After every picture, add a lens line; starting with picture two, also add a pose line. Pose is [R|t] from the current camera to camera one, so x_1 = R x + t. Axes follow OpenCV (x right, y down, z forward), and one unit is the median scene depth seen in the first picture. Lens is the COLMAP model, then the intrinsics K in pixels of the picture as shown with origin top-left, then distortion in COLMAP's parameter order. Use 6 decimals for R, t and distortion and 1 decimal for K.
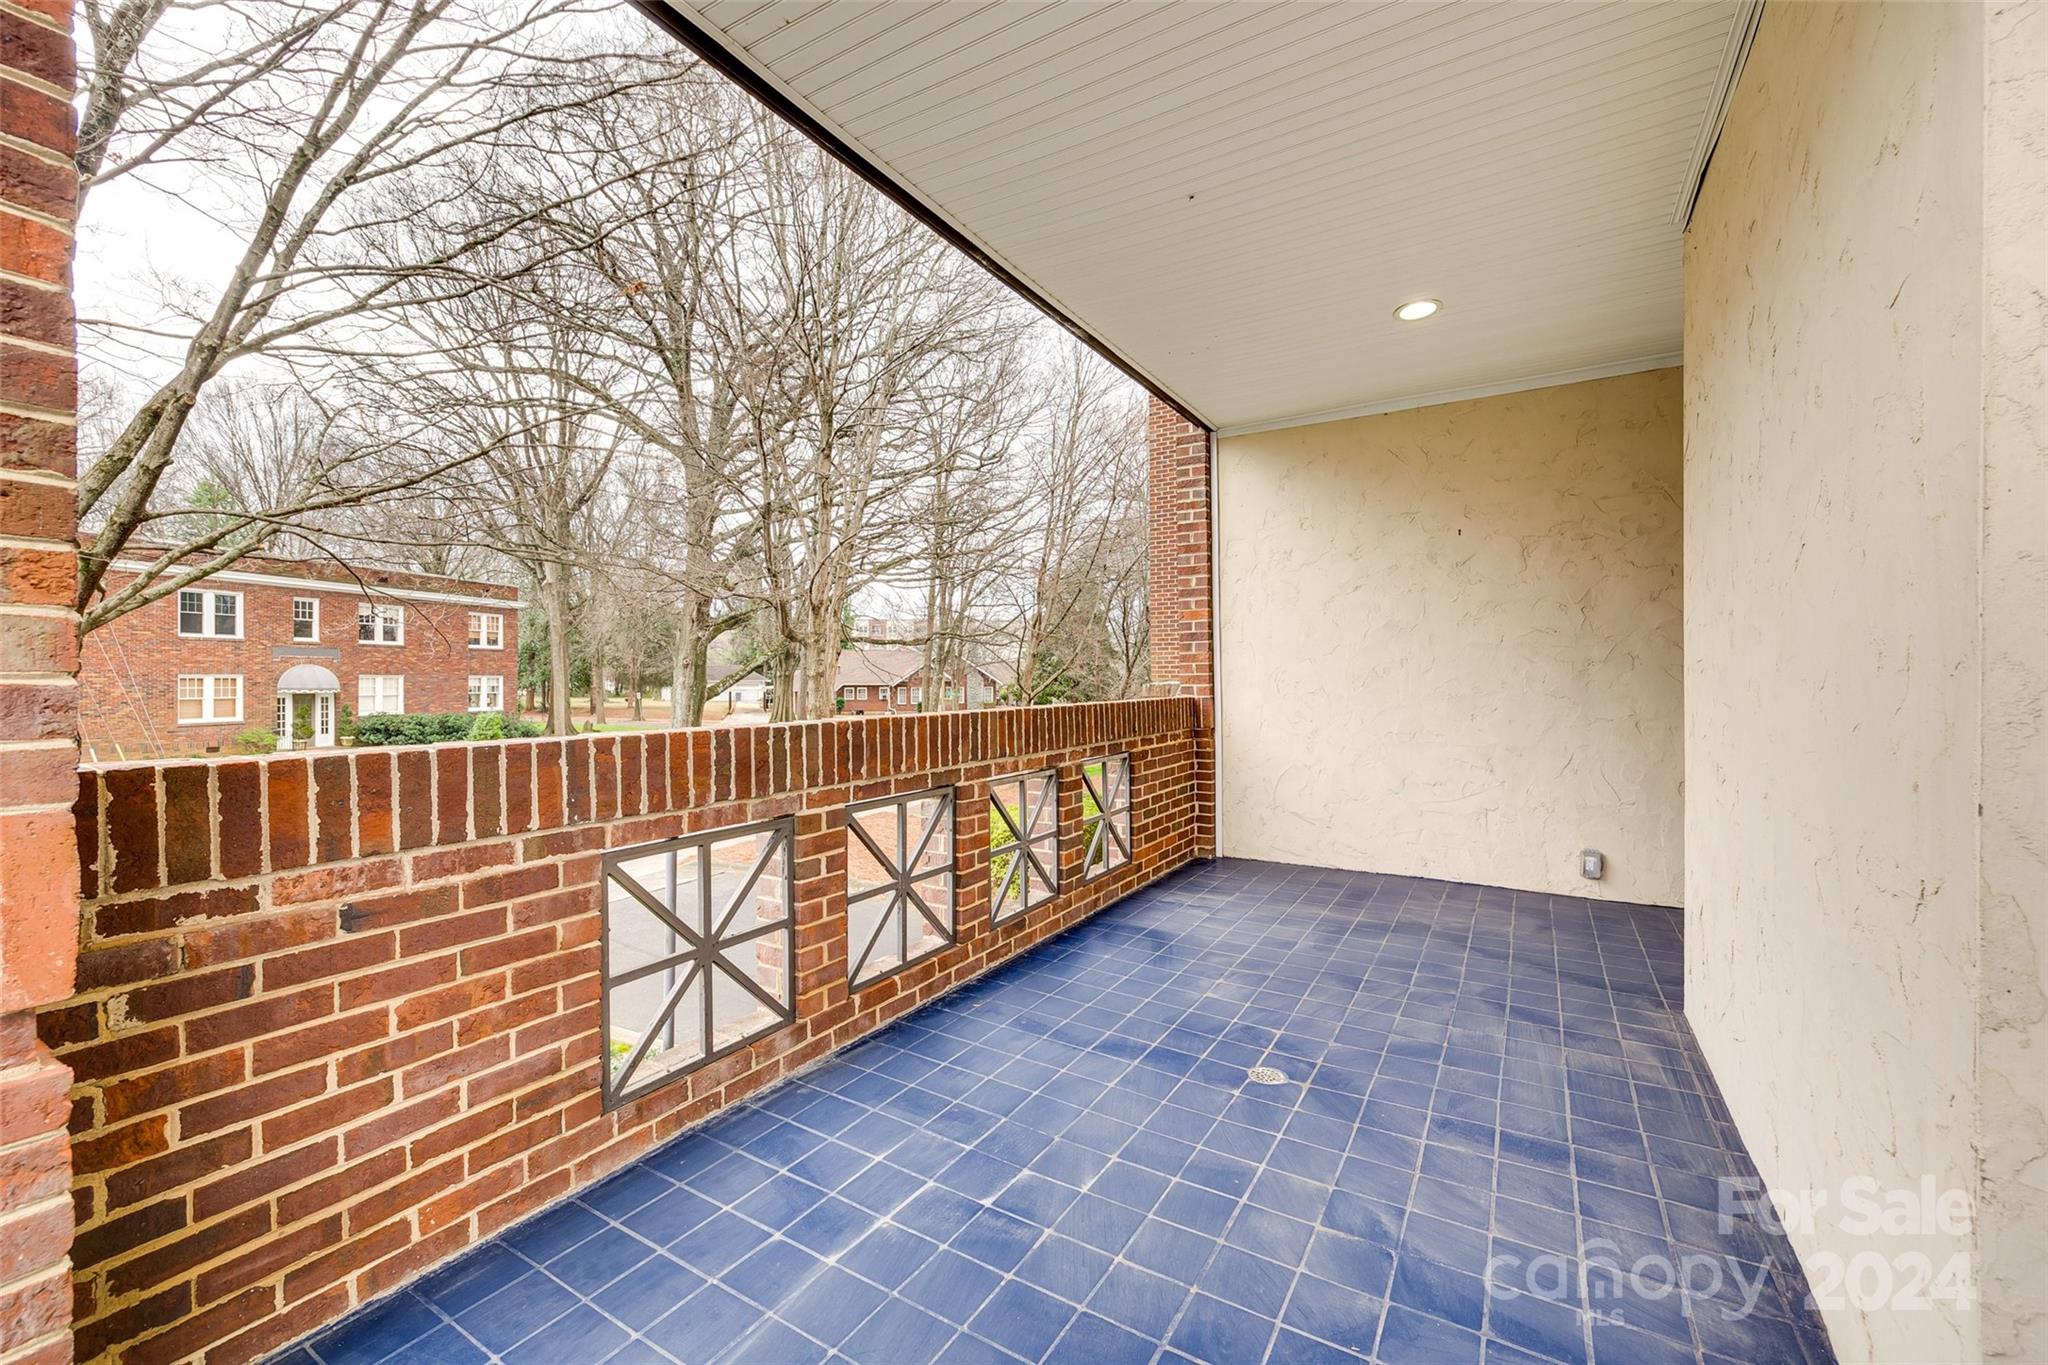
lens RADIAL K [[826.9, 0, 1025.0], [0, 826.9, 673.2], [0, 0, 1]] dist [-0.000247, -0.000016]
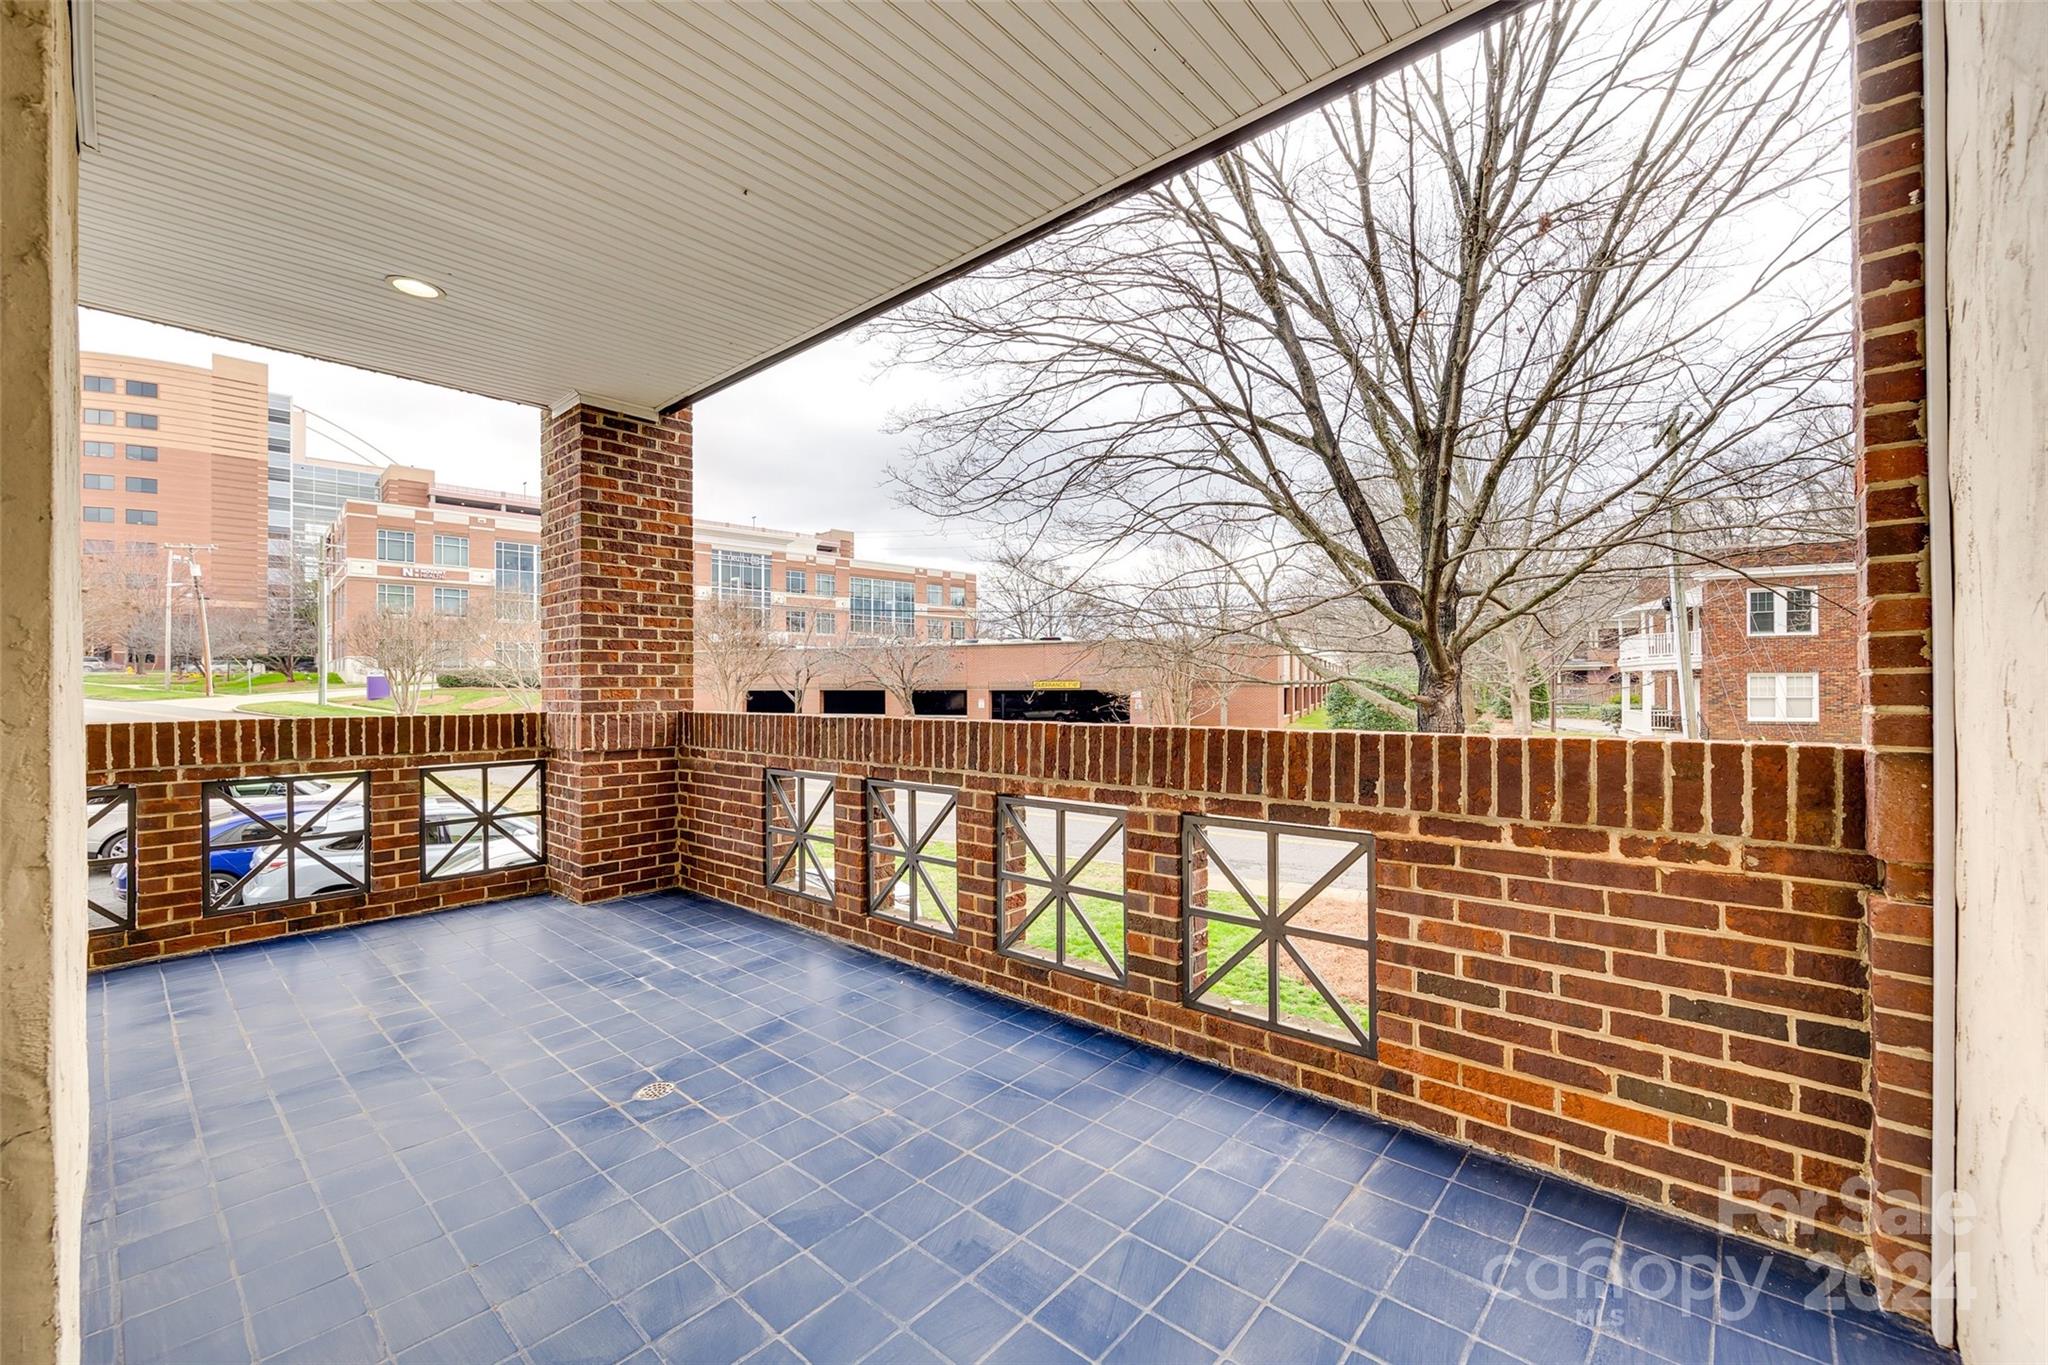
lens RADIAL K [[826.9, 0, 1025.0], [0, 826.9, 673.2], [0, 0, 1]] dist [-0.000247, -0.000016]
pose [[-0.177139, -0.011422, -0.984120, 0.921365], [0.015077, 0.999784, -0.014318, 0.003994], [0.984070, -0.017374, -0.176929, 1.246065]]
